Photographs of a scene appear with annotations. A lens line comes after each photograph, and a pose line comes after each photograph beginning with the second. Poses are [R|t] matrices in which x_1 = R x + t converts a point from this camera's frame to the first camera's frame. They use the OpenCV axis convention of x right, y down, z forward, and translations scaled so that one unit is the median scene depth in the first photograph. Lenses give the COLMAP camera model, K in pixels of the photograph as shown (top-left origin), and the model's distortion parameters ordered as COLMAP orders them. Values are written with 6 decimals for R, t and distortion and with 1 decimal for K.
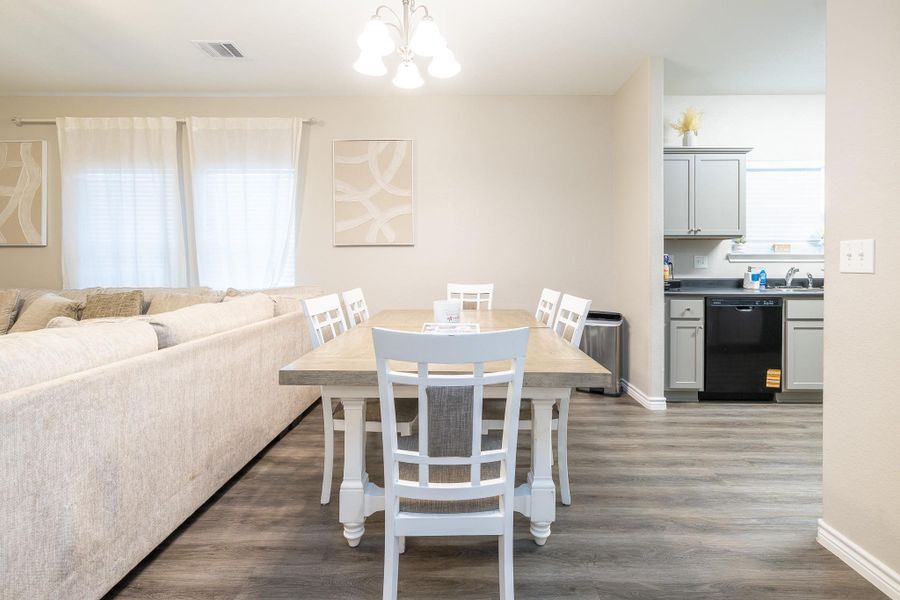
lens RADIAL K [[387.0, 0, 458.8], [0, 387.0, 264.7], [0, 0, 1]] dist [0.000098, 0.002033]
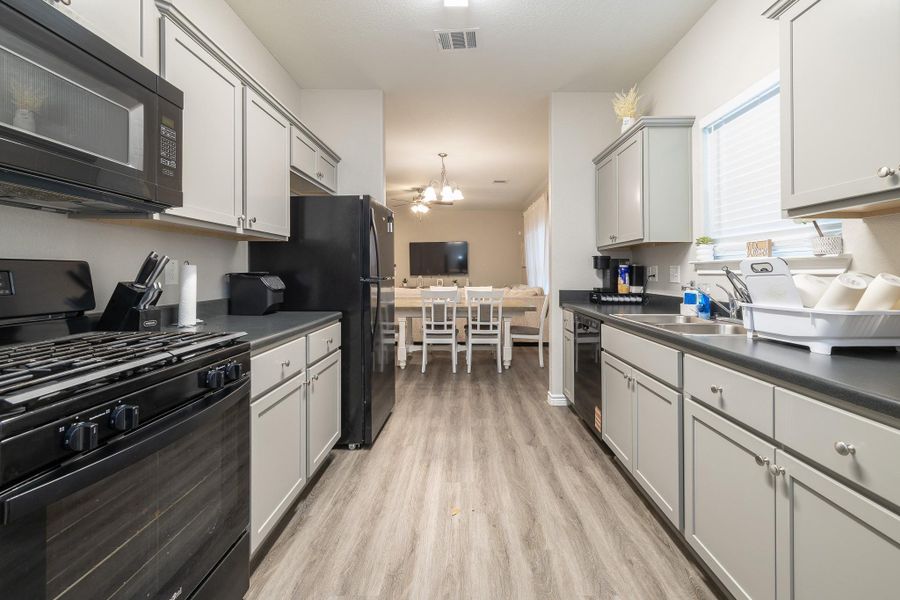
lens RADIAL K [[387.0, 0, 457.9], [0, 387.0, 270.8], [0, 0, 1]] dist [0.000098, 0.002033]
pose [[-0.001796, -0.005440, -0.999984, 1.326849], [-0.008914, 0.999946, -0.005424, -0.005858], [0.999959, 0.008904, -0.001845, 0.600883]]
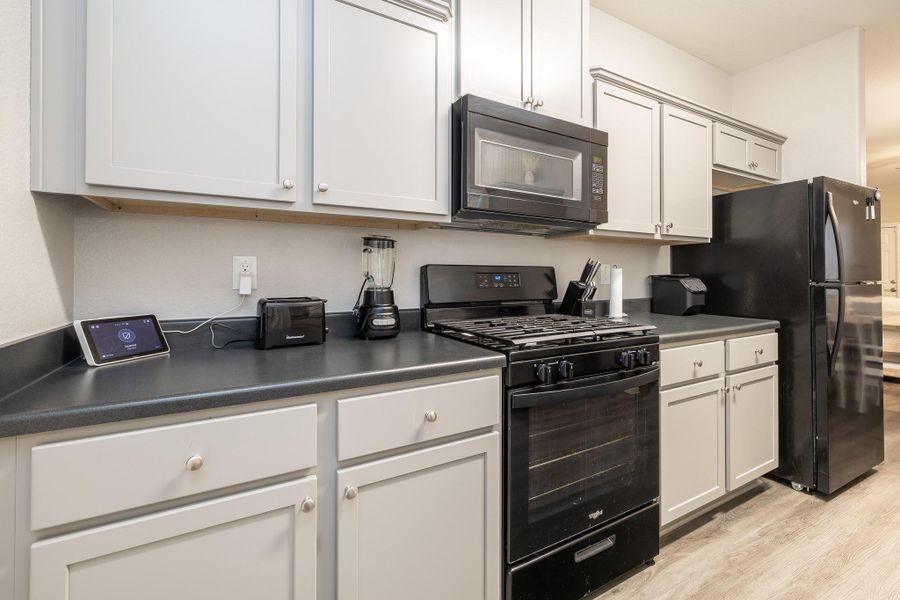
lens RADIAL K [[387.0, 0, 452.8], [0, 387.0, 275.0], [0, 0, 1]] dist [0.000098, 0.002033]
pose [[-0.866827, -0.004394, -0.498590, 1.361583], [-0.007163, 0.999968, 0.003640, -0.002623], [0.498558, 0.006726, -0.866830, 0.660131]]
